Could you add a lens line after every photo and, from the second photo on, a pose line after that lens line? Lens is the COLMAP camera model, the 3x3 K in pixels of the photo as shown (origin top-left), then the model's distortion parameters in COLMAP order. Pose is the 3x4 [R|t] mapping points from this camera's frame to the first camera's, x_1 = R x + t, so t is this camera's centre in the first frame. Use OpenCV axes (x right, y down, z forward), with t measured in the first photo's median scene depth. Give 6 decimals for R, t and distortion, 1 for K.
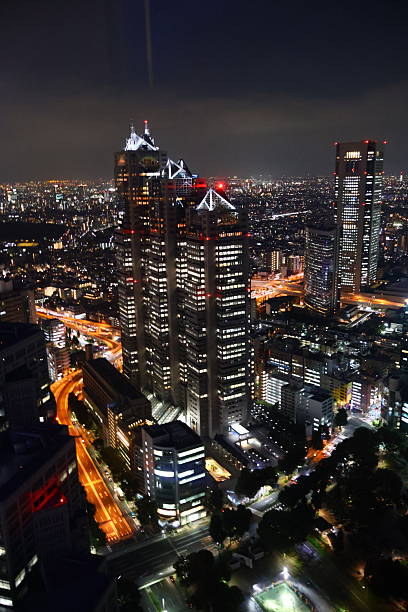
lens RADIAL K [[504.8, 0, 204.0], [0, 504.8, 306.0], [0, 0, 1]] dist [-0.004332, -0.001443]
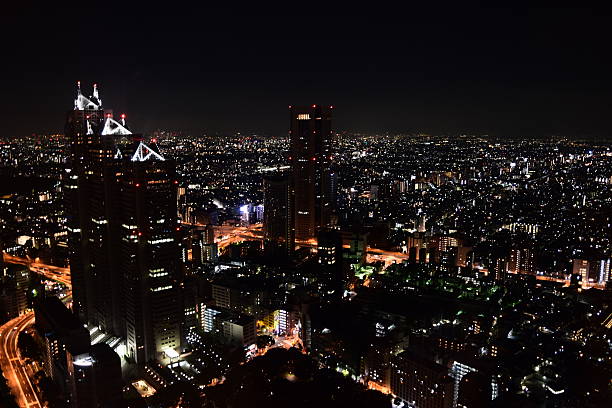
lens RADIAL K [[498.5, 0, 306.0], [0, 498.5, 204.0], [0, 0, 1]] dist [-0.083166, 0.004905]
pose [[0.982933, -0.004387, 0.183912, 0.146802], [0.024571, 0.993889, -0.107616, 0.034073], [-0.182316, 0.110299, 0.977034, -0.143116]]
